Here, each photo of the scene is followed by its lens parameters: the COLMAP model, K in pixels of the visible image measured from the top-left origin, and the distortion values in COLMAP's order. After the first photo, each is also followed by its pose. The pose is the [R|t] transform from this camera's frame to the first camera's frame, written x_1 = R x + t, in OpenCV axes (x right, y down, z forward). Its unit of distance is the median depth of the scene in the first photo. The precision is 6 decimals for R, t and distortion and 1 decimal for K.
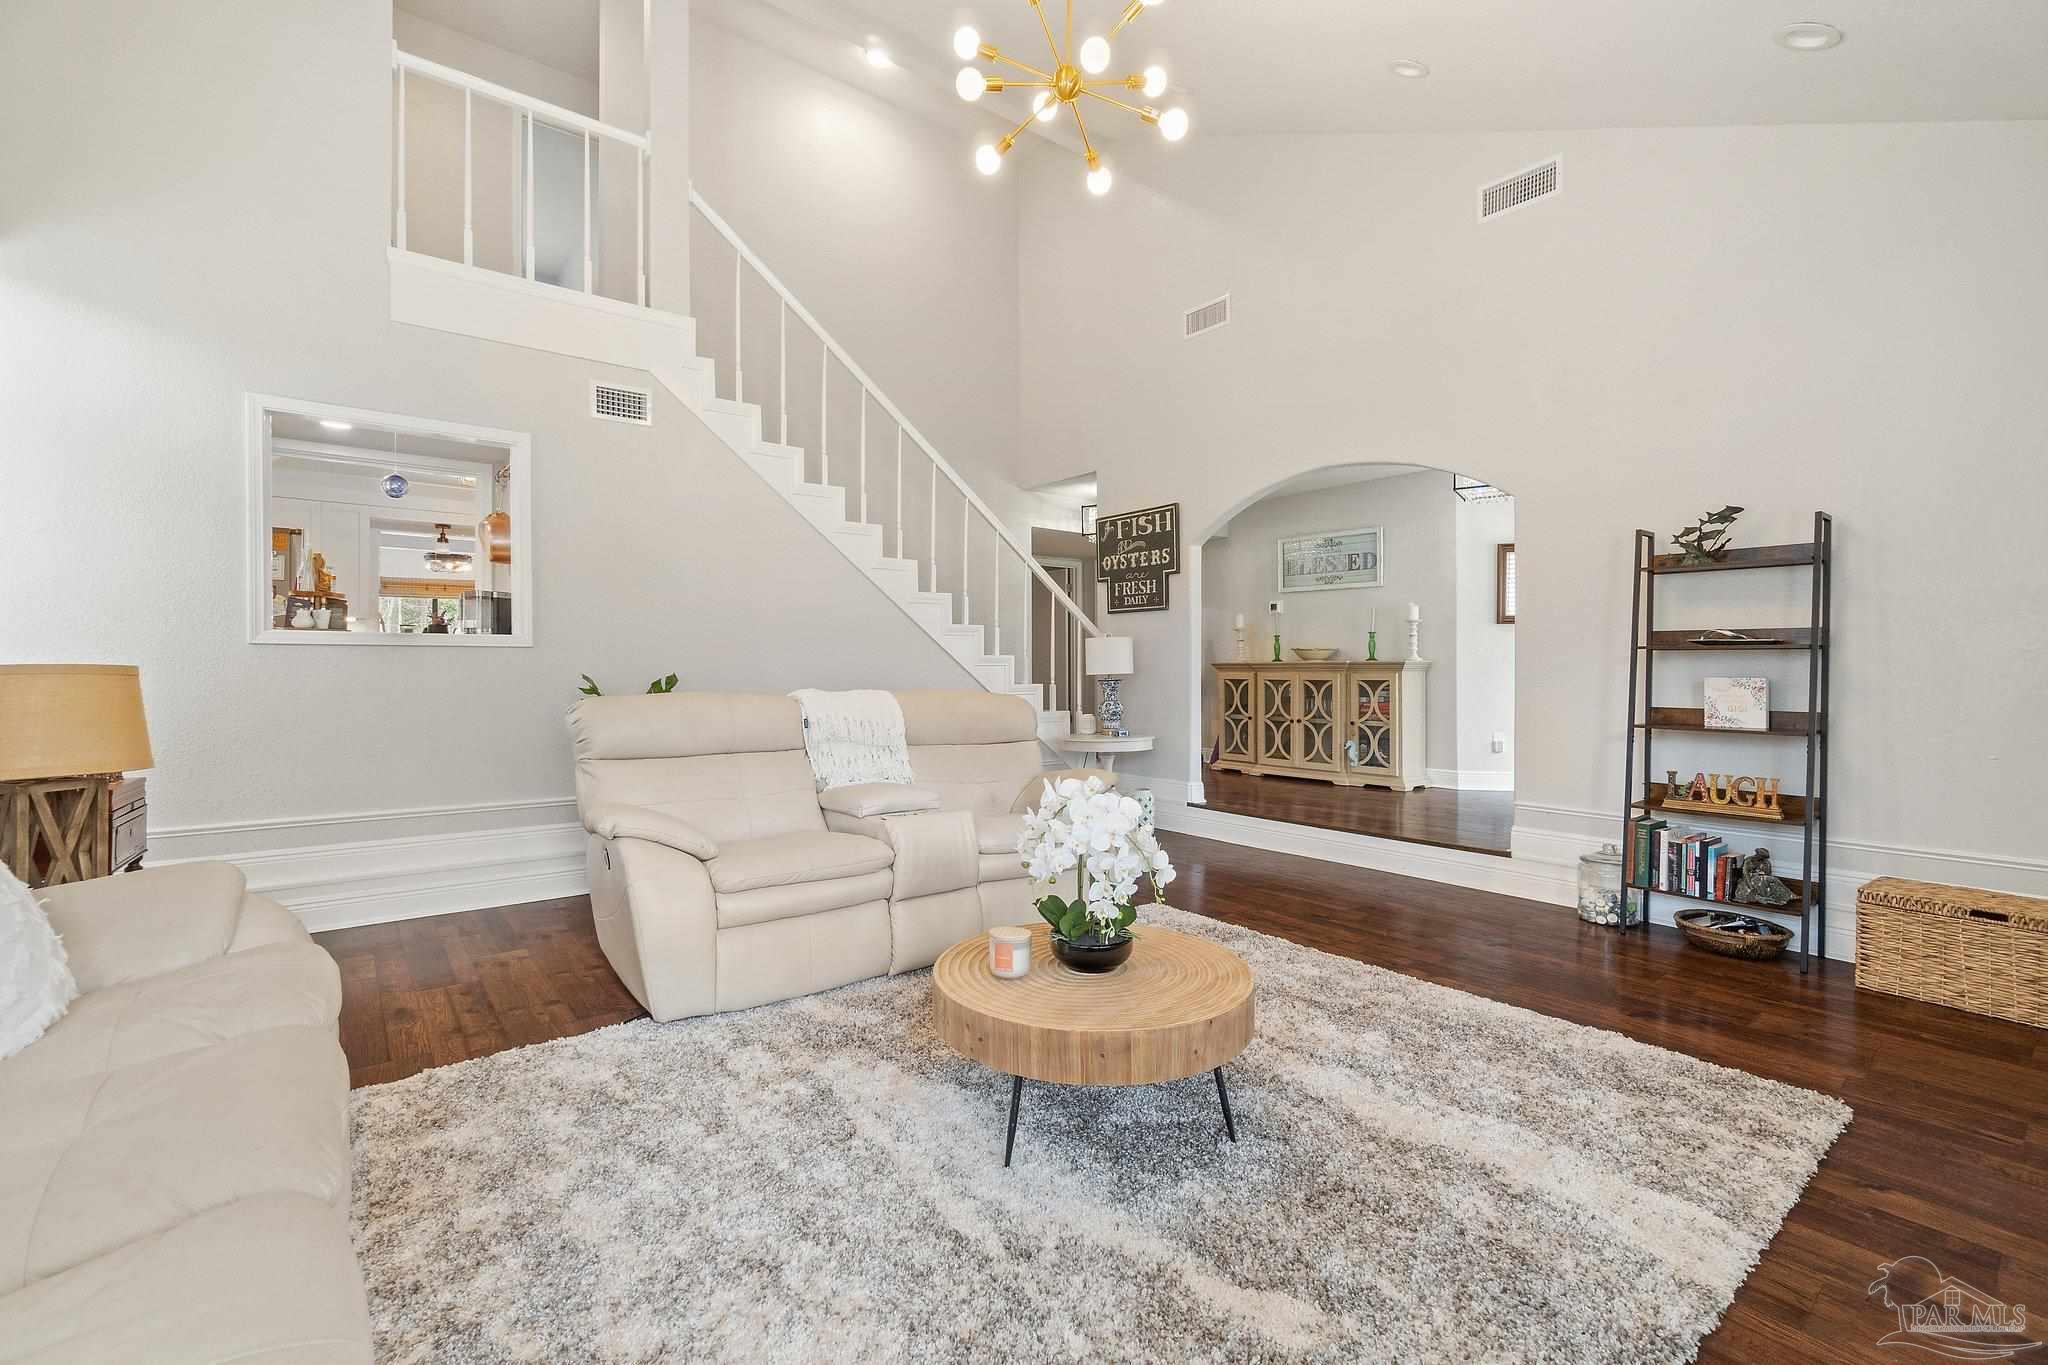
lens RADIAL K [[895.0, 0, 1025.5], [0, 895.0, 680.6], [0, 0, 1]] dist [-0.000641, 0.000437]
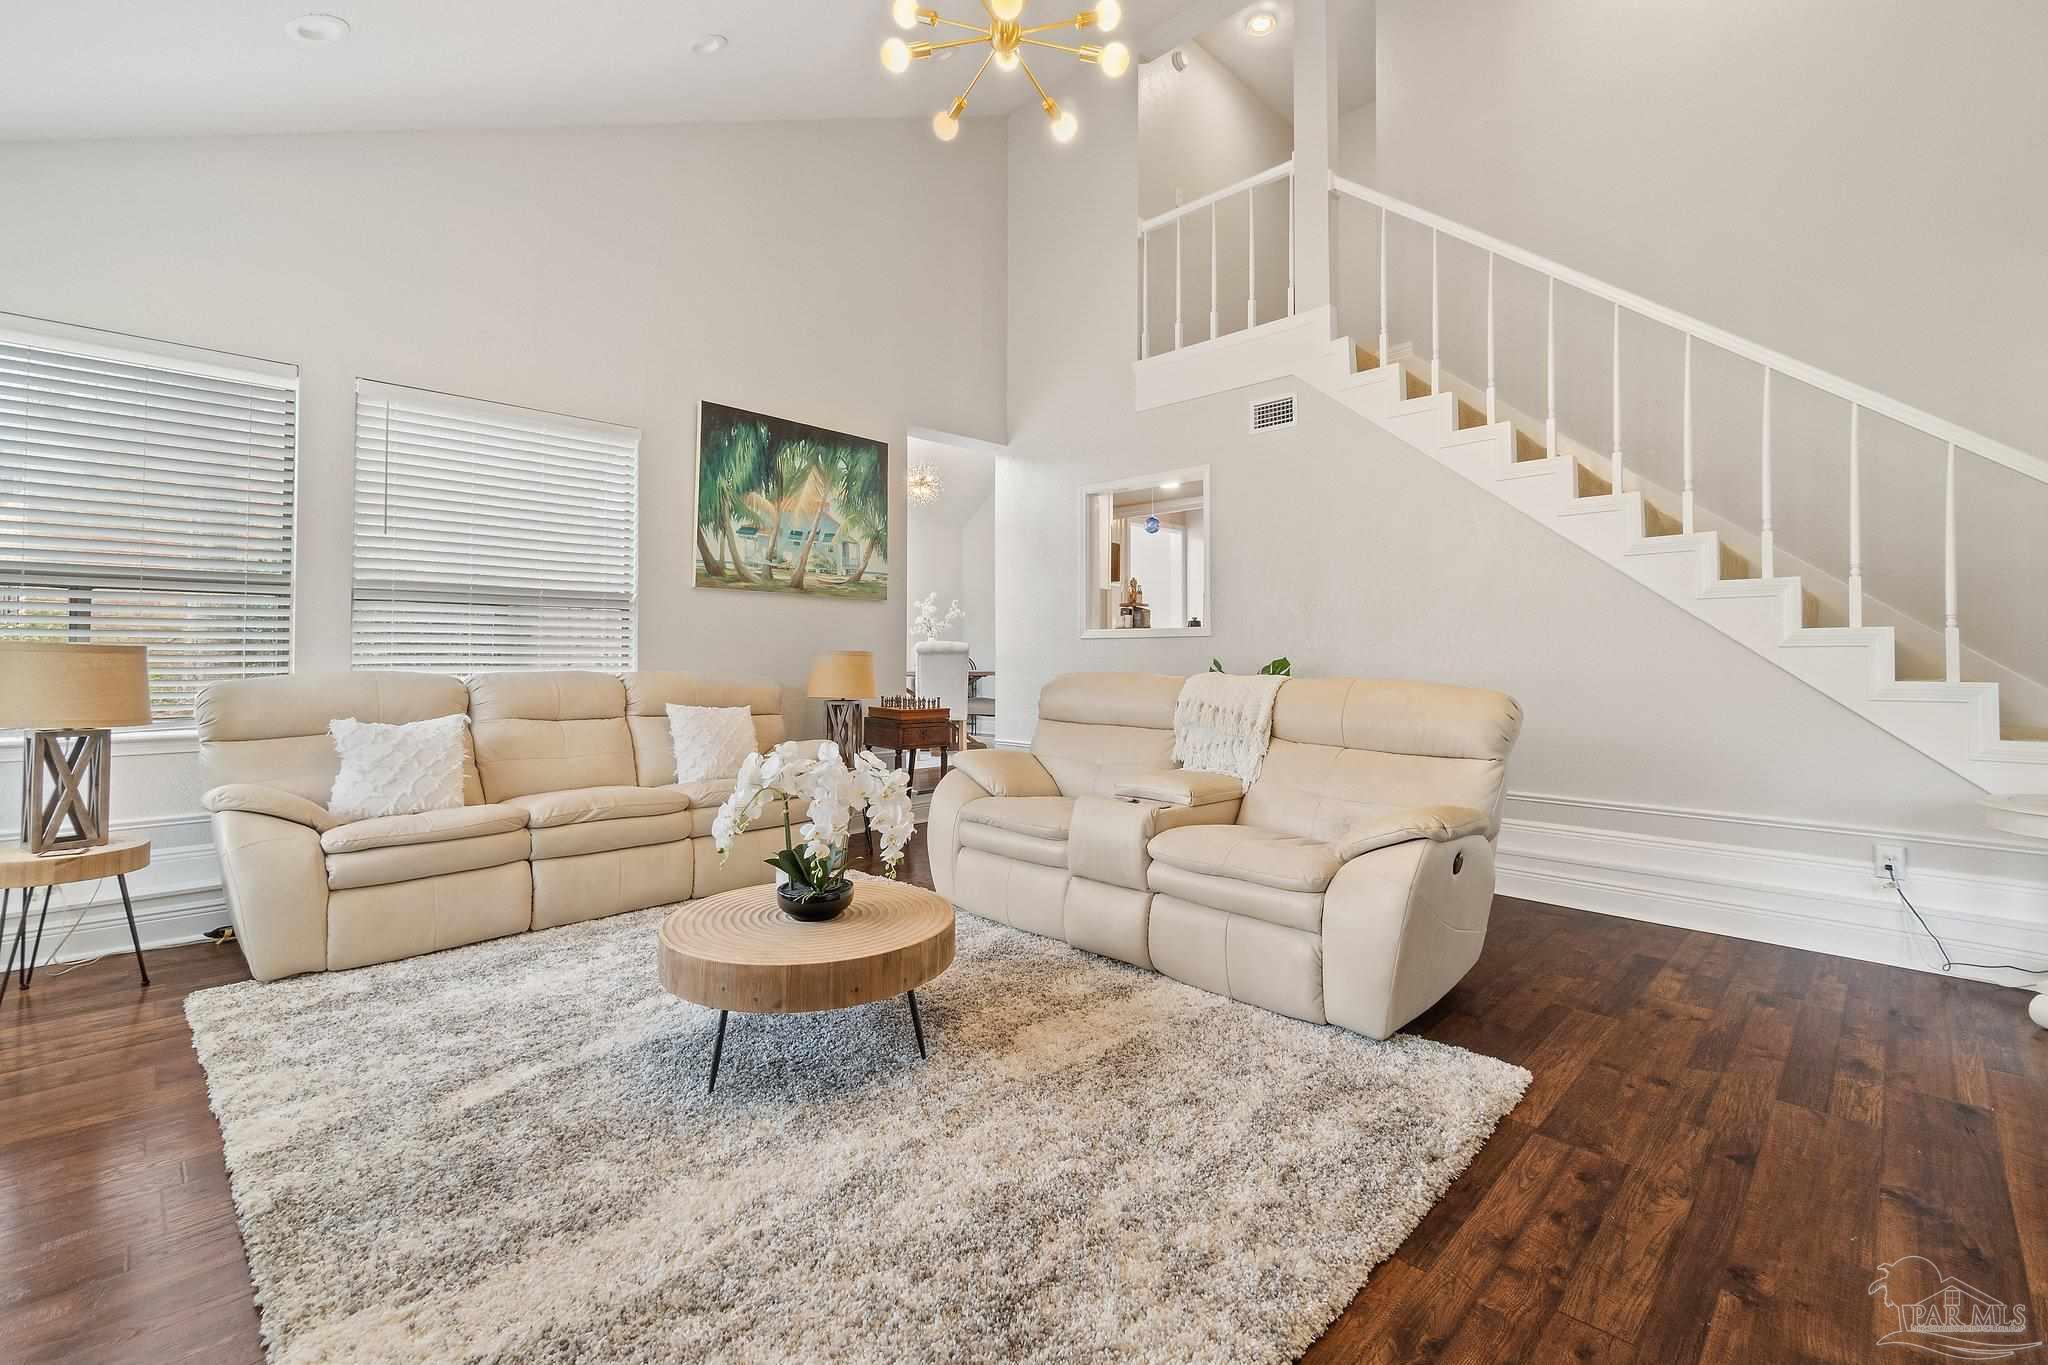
lens RADIAL K [[895.0, 0, 1022.6], [0, 895.0, 663.6], [0, 0, 1]] dist [-0.000641, 0.000437]
pose [[0.110834, 0.009219, -0.993796, 0.664195], [-0.015308, 0.999854, 0.007568, -0.005298], [0.993721, 0.014374, 0.110959, 0.620856]]
